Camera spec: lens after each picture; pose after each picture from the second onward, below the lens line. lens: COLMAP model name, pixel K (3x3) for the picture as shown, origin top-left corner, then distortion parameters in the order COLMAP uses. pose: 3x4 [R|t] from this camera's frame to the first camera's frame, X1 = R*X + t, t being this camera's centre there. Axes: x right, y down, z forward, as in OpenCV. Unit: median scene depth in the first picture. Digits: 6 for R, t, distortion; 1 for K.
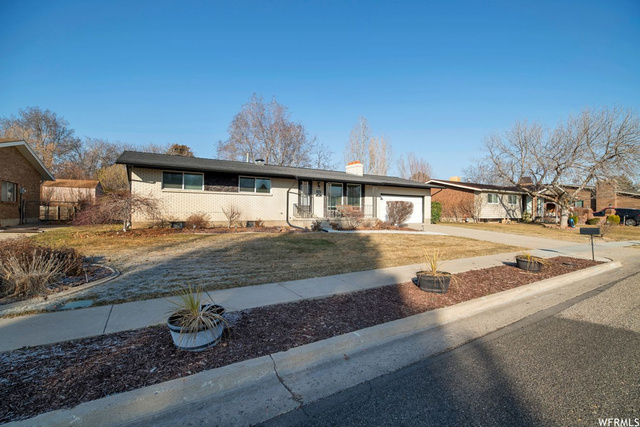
lens RADIAL K [[284.8, 0, 324.1], [0, 284.8, 213.7], [0, 0, 1]] dist [-0.014768, -0.000084]
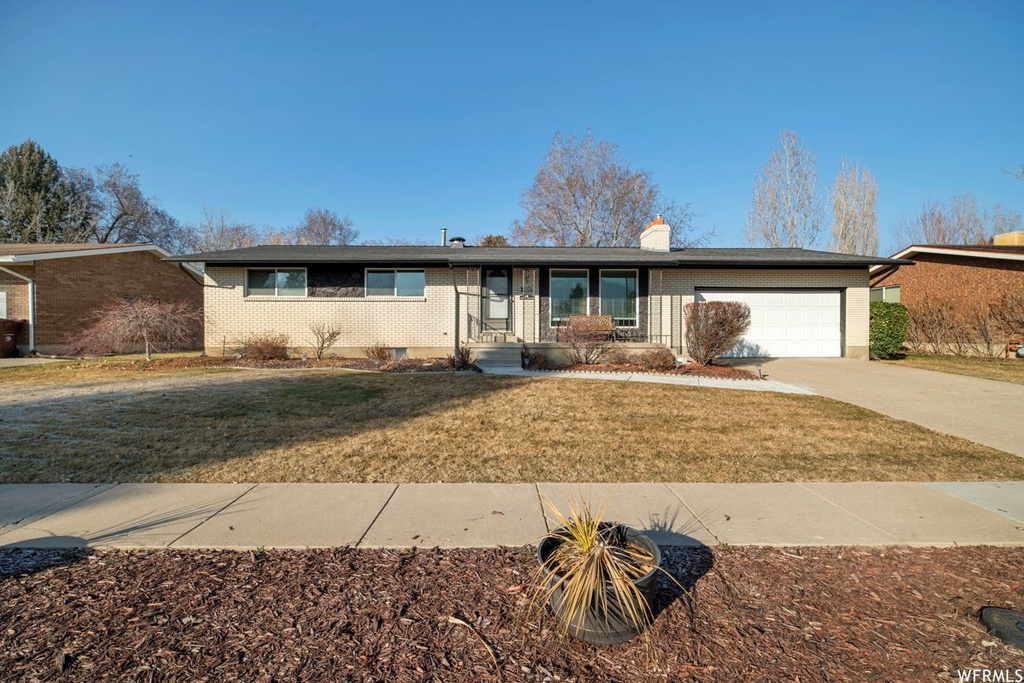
lens RADIAL K [[455.6, 0, 509.7], [0, 455.6, 342.3], [0, 0, 1]] dist [-0.014768, -0.000084]
pose [[0.860233, 0.003728, -0.509888, 0.360299], [0.002482, 0.999931, 0.011498, 0.005322], [0.509896, -0.011156, 0.860164, 0.310701]]
